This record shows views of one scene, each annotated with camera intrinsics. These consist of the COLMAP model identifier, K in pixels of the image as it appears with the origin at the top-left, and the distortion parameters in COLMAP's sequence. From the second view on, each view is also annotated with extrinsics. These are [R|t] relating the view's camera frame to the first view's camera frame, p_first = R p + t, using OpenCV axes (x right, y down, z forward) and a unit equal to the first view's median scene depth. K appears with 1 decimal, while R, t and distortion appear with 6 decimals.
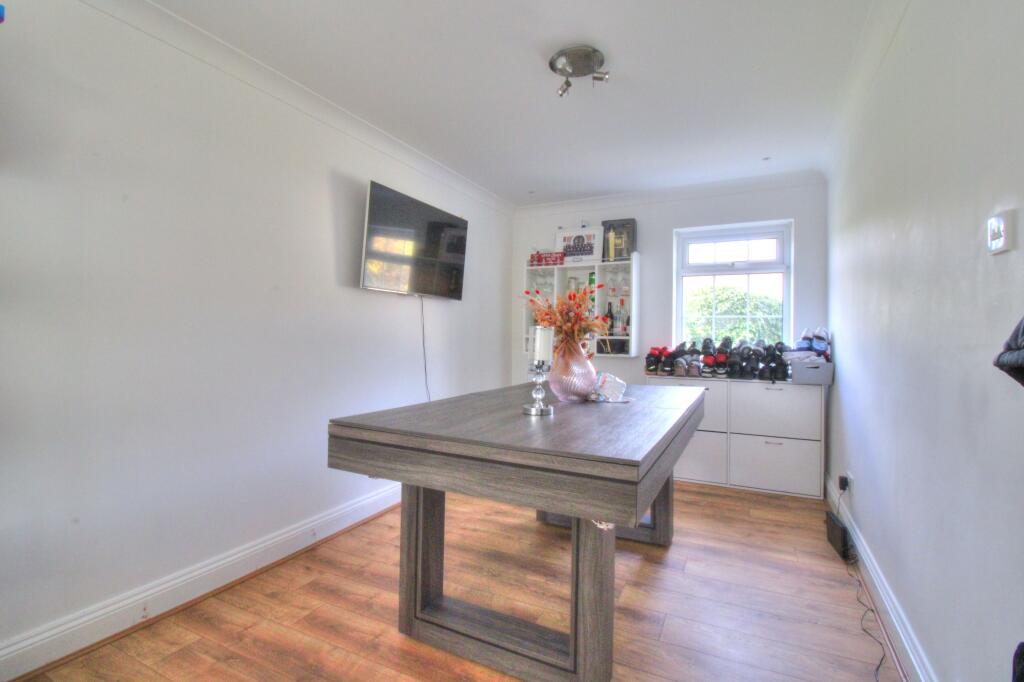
lens RADIAL K [[478.3, 0, 507.6], [0, 478.3, 332.7], [0, 0, 1]] dist [0.001333, -0.015203]
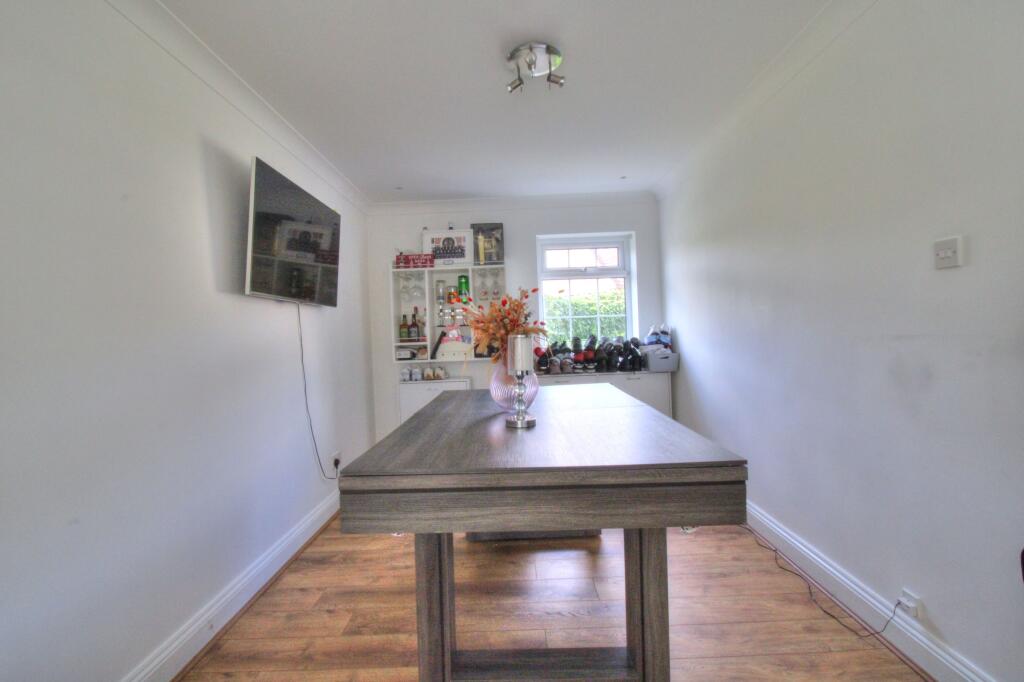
lens RADIAL K [[478.3, 0, 507.6], [0, 478.3, 332.7], [0, 0, 1]] dist [0.001333, -0.015203]
pose [[0.897862, -0.042431, 0.438228, -0.199895], [0.043940, 0.999012, 0.006703, -0.012877], [-0.438080, 0.013237, 0.898839, 0.088403]]
